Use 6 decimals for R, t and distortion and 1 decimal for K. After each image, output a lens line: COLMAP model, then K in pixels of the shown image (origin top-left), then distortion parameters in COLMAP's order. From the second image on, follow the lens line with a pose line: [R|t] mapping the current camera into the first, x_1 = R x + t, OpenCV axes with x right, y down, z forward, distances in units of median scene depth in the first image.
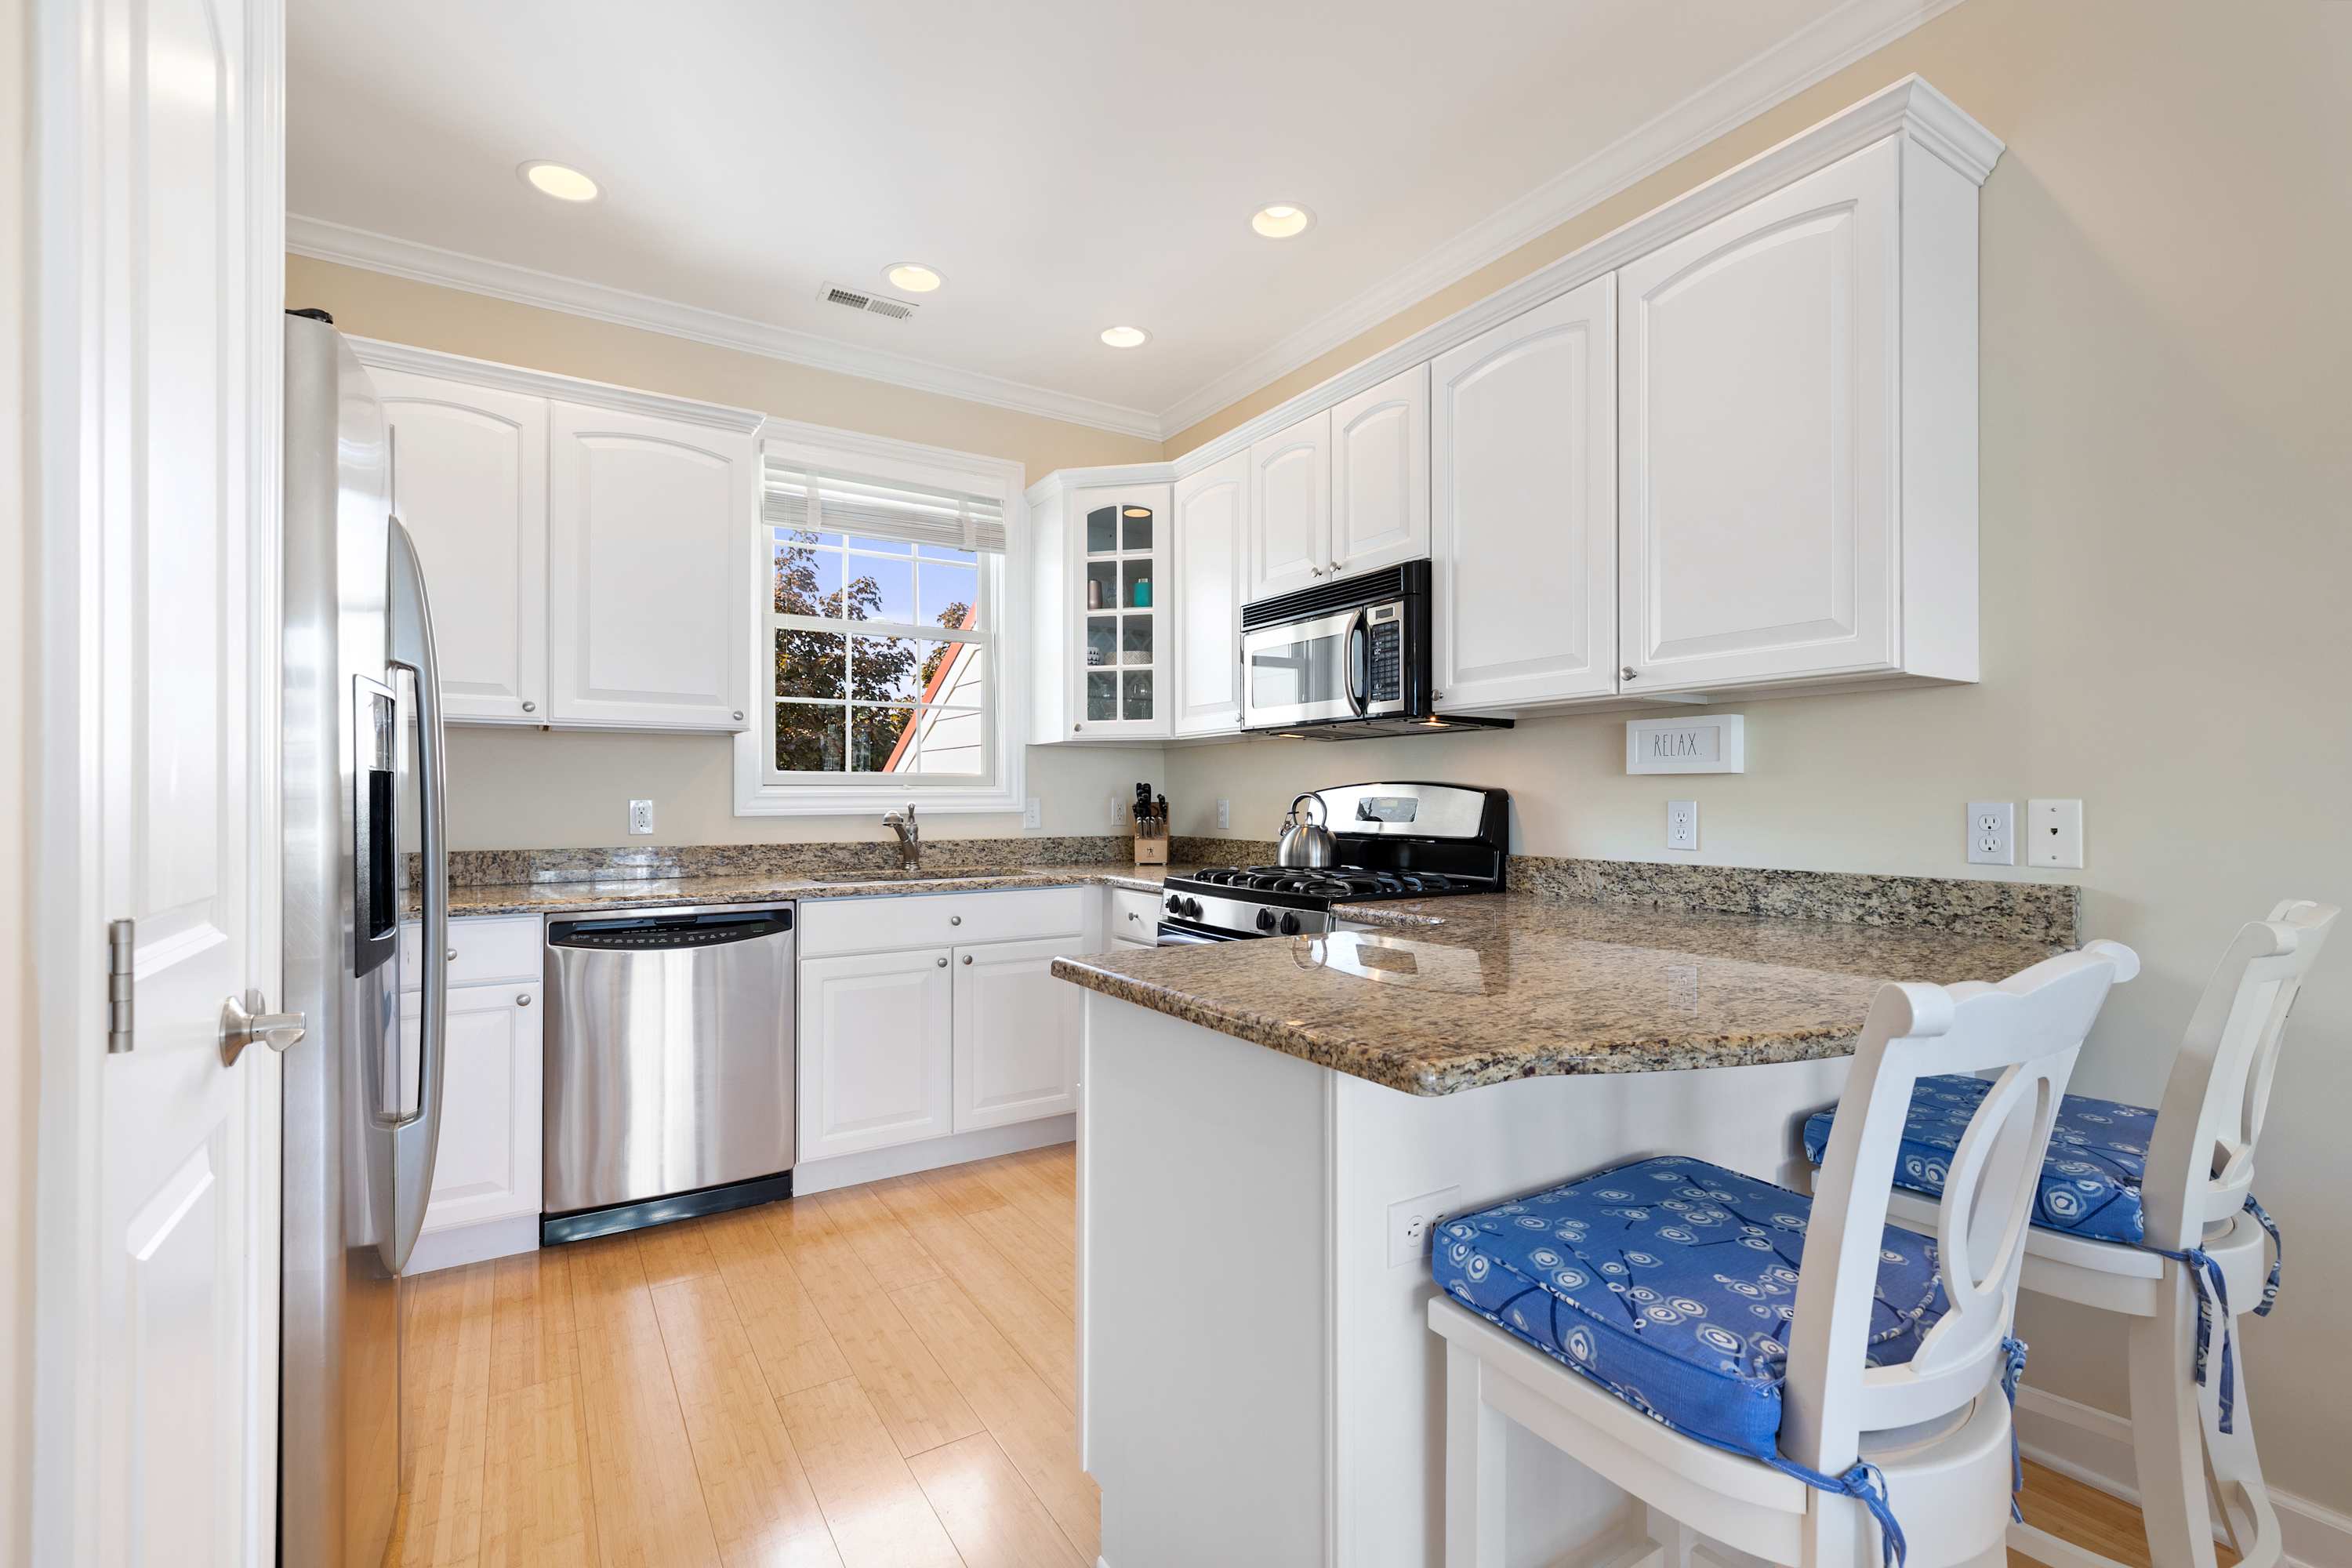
lens RADIAL K [[1029.2, 0, 1176.0], [0, 1029.2, 784.0], [0, 0, 1]] dist [-0.005124, -0.000648]
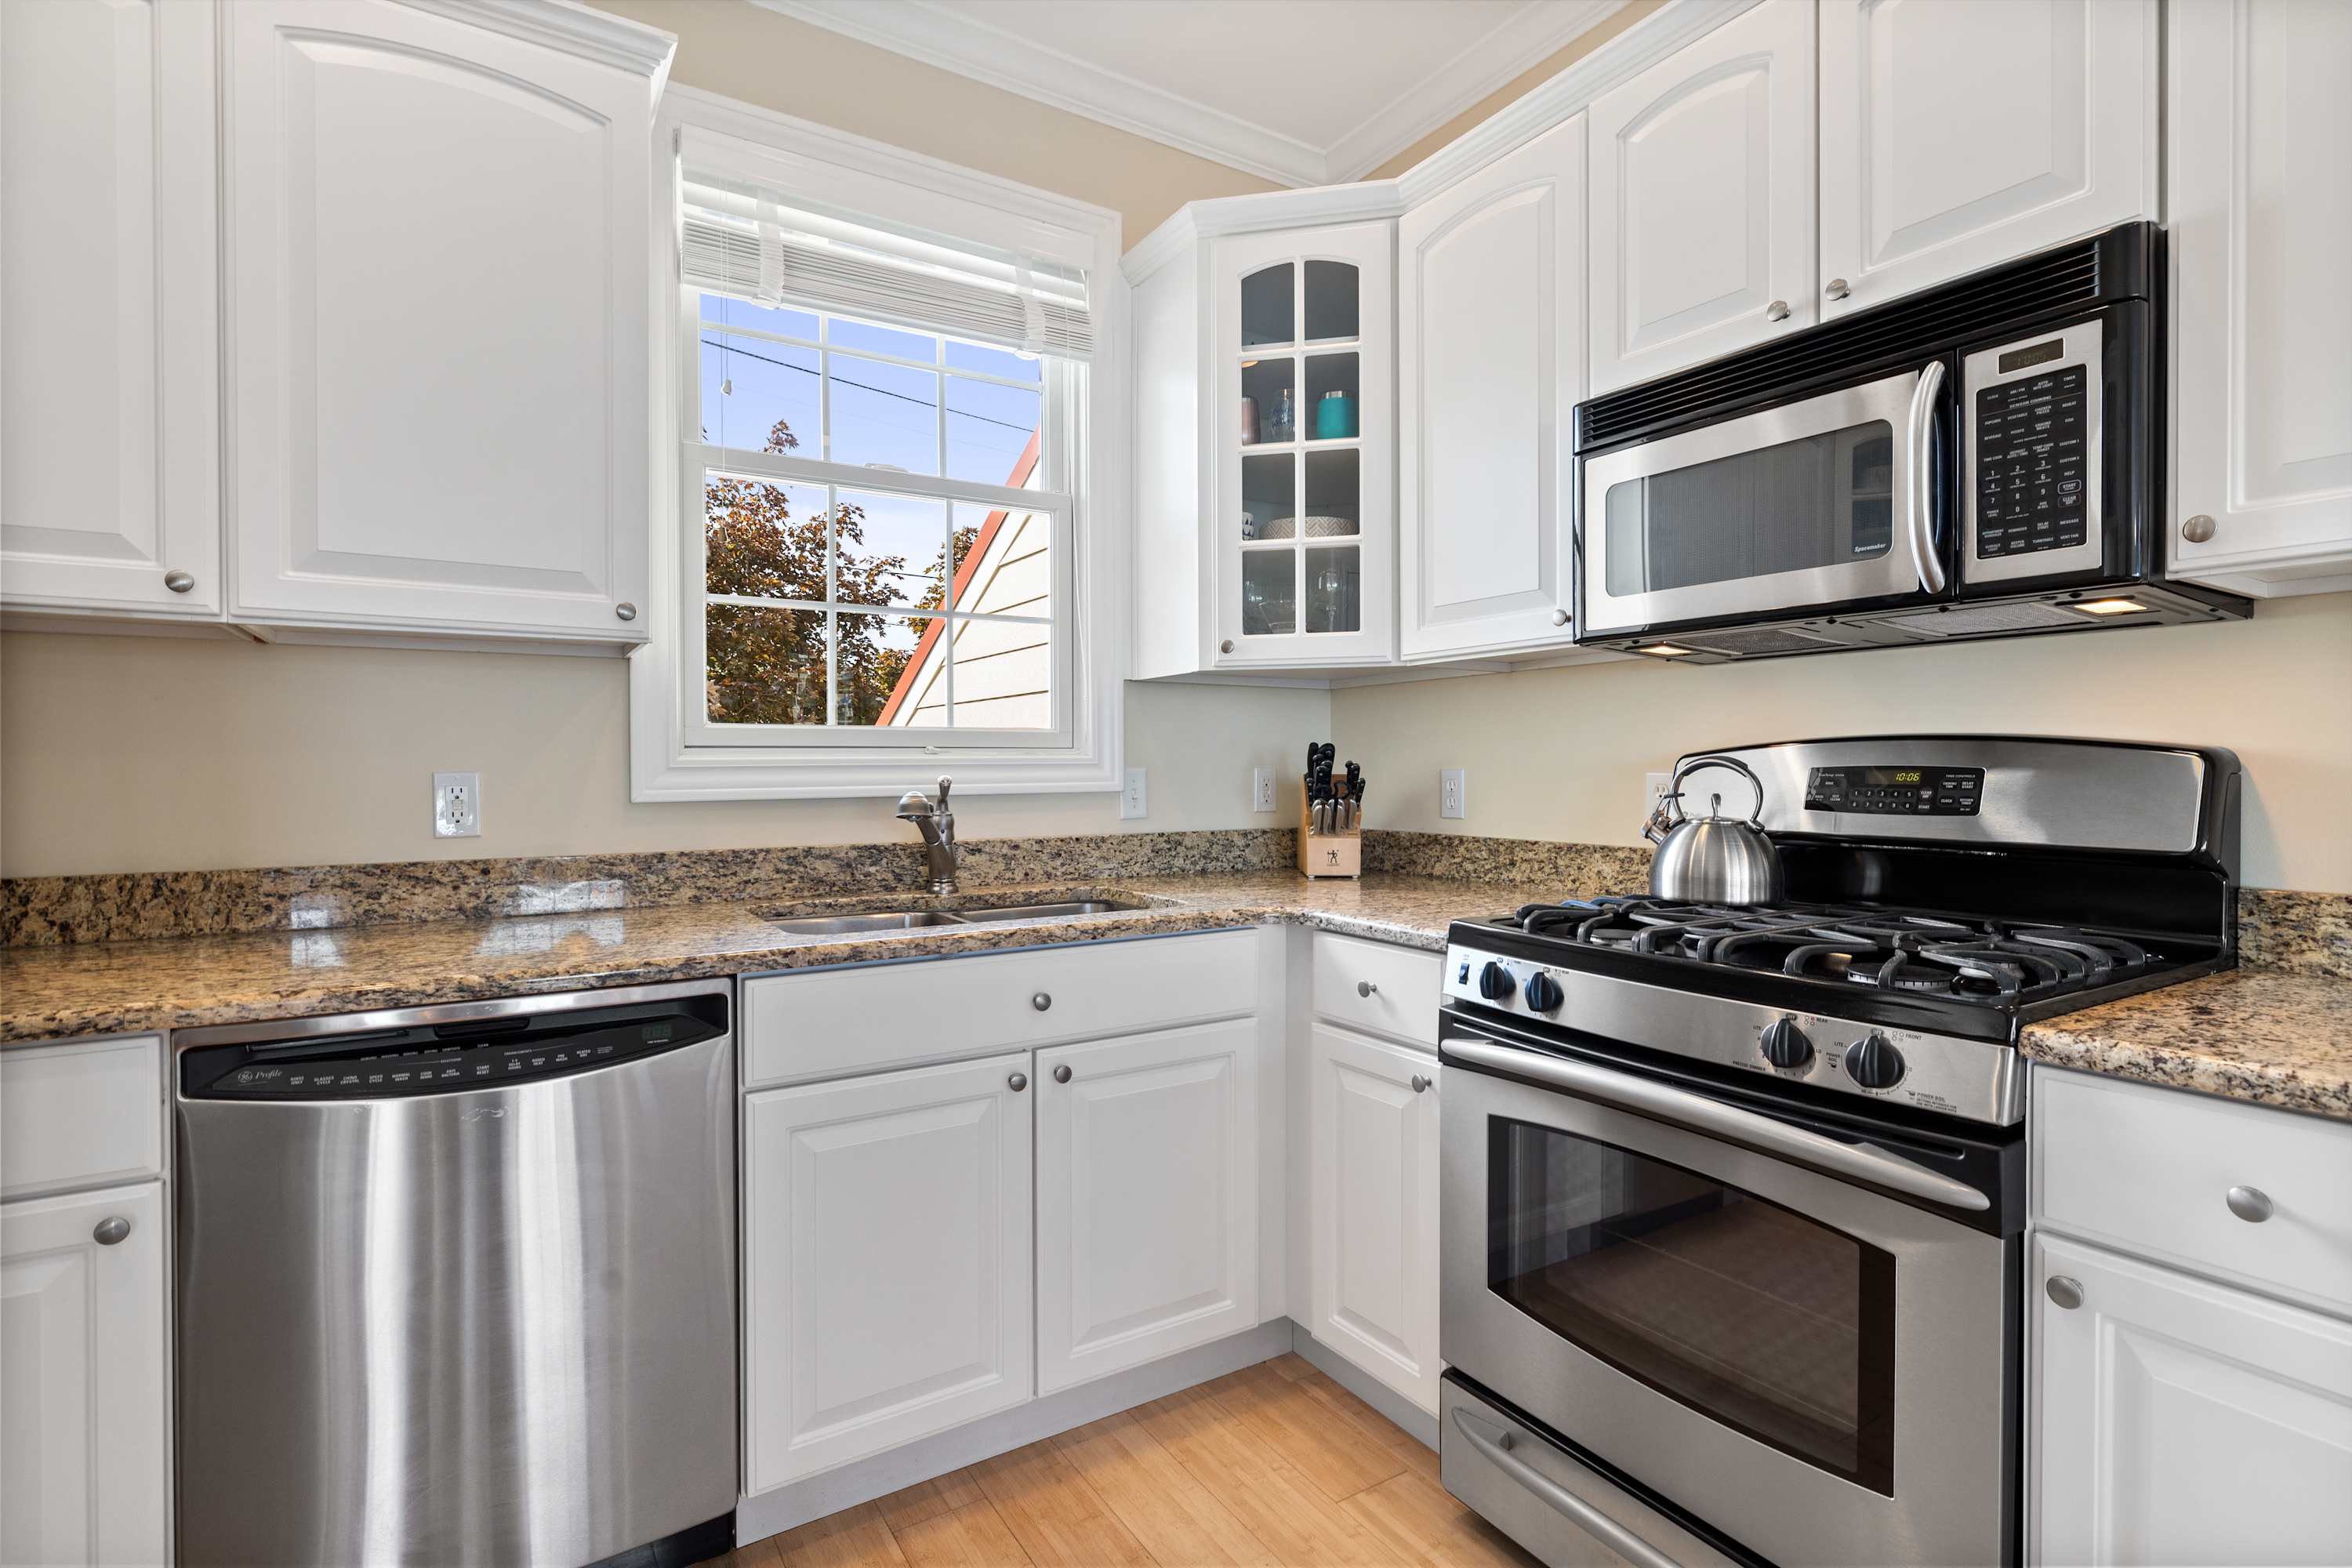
lens RADIAL K [[1141.9, 0, 1171.7], [0, 1141.9, 766.9], [0, 0, 1]] dist [-0.002068, -0.000196]
pose [[0.999922, -0.002057, -0.012311, -0.145315], [0.002223, 0.999906, 0.013499, 0.005035], [0.012282, -0.013526, 0.999833, 0.433454]]
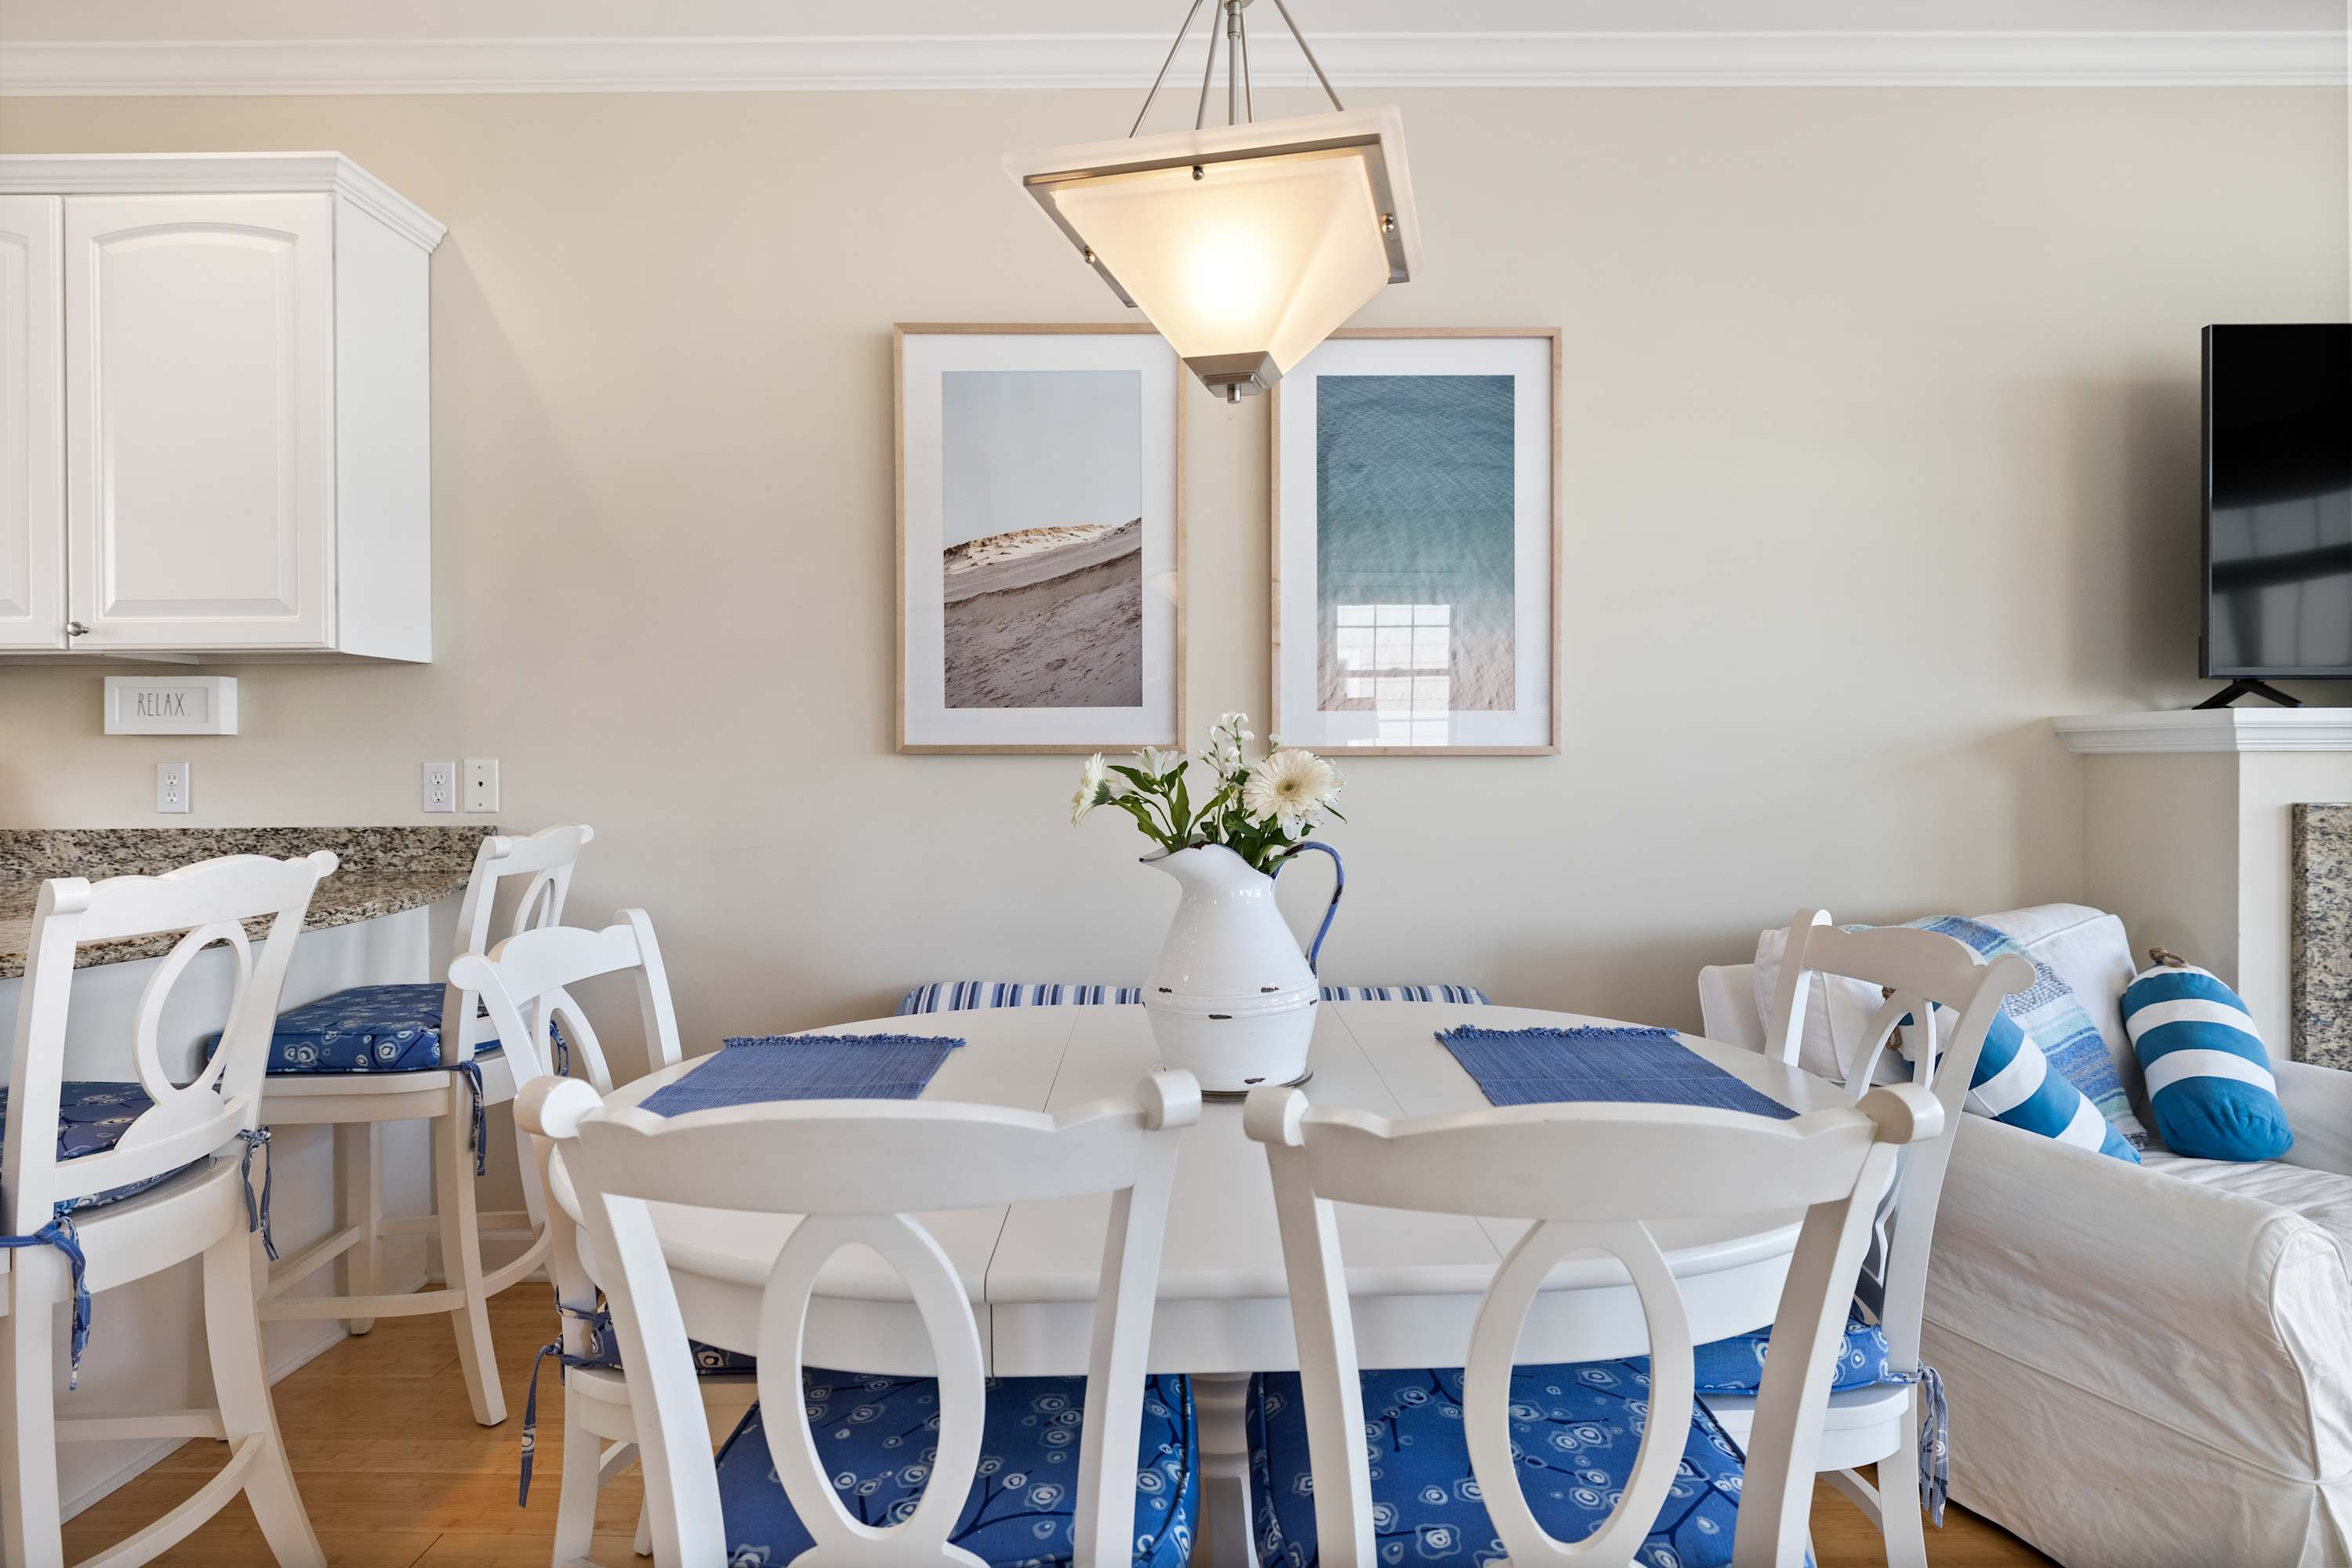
lens RADIAL K [[1262.6, 0, 1229.6], [0, 1262.6, 761.9], [0, 0, 1]] dist [0.001767, 0.000077]
pose [[0.533938, -0.004959, 0.845509, 0.014062], [-0.006648, 0.999927, 0.010063, -0.002303], [-0.845497, -0.010994, 0.533866, -0.367865]]
